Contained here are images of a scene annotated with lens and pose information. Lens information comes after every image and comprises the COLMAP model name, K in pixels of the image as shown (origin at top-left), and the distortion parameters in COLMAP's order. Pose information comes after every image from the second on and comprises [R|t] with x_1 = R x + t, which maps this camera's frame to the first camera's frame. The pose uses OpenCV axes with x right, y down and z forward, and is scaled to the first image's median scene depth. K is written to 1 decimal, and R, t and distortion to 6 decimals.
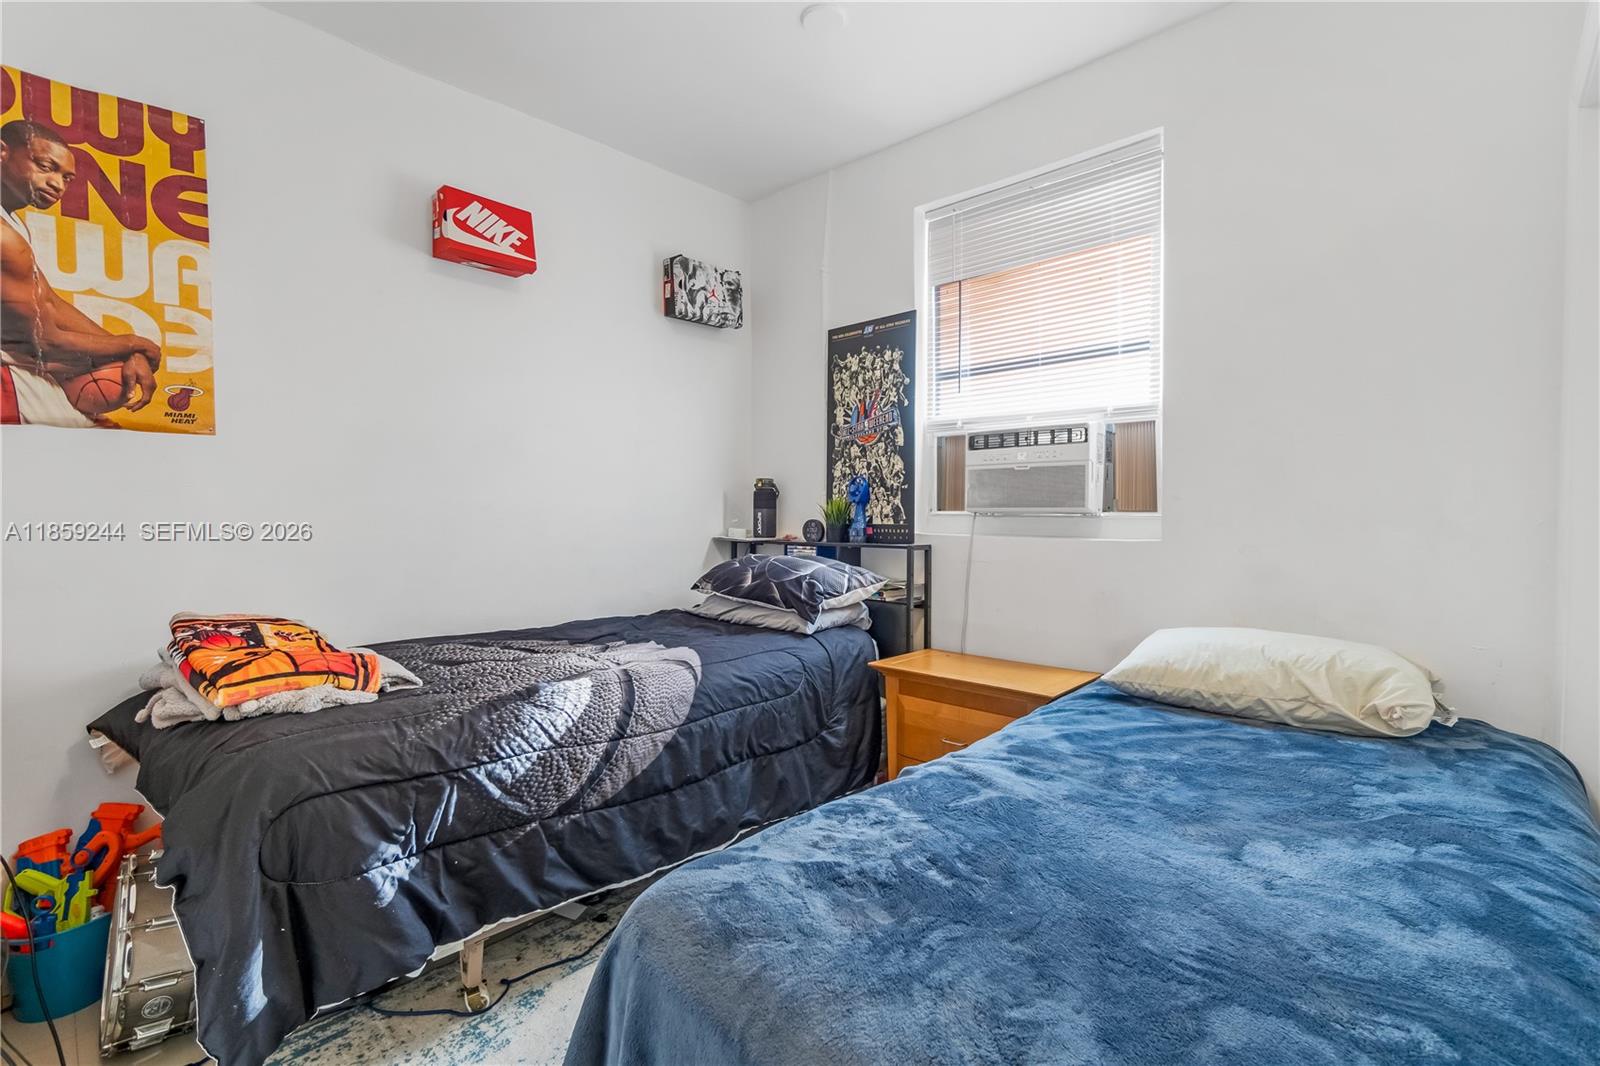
lens RADIAL K [[740.6, 0, 803.4], [0, 740.6, 524.3], [0, 0, 1]] dist [-0.000250, -0.000578]
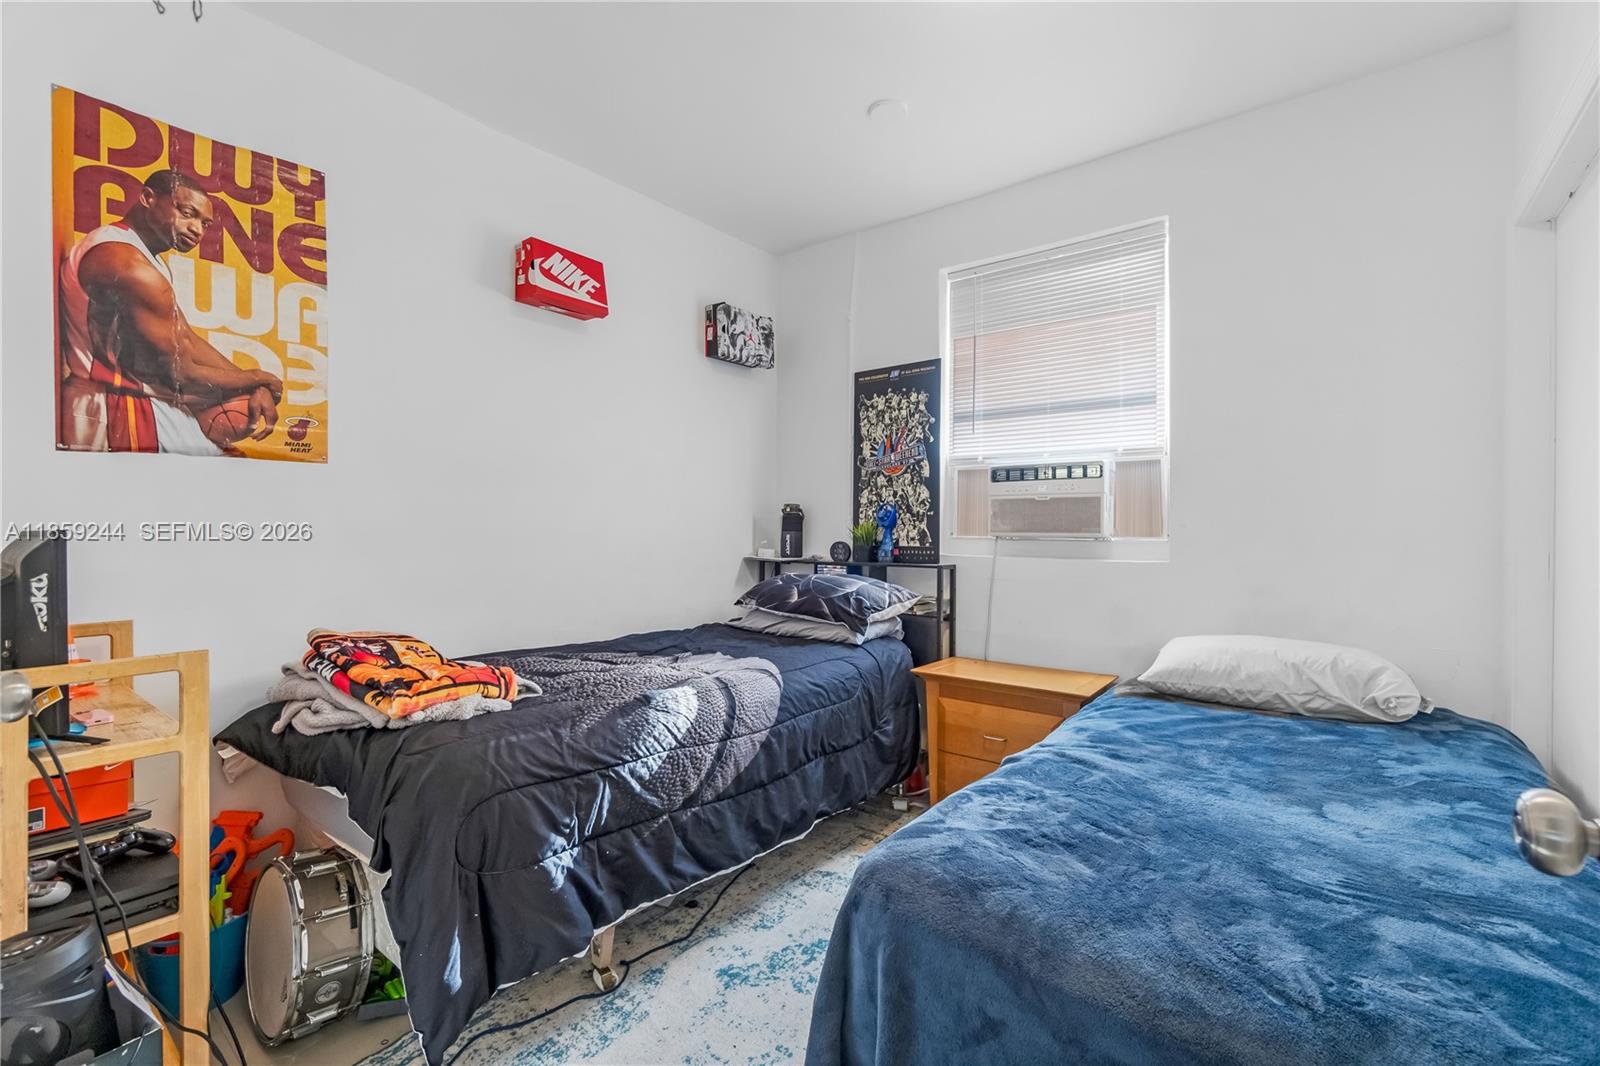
lens RADIAL K [[699.6, 0, 801.1], [0, 699.6, 525.0], [0, 0, 1]] dist [-0.000976, 0.000372]
pose [[0.996596, 0.004595, 0.082307, -0.164618], [-0.002616, 0.999705, -0.024139, -0.007145], [-0.082394, 0.023841, 0.996315, -0.053917]]
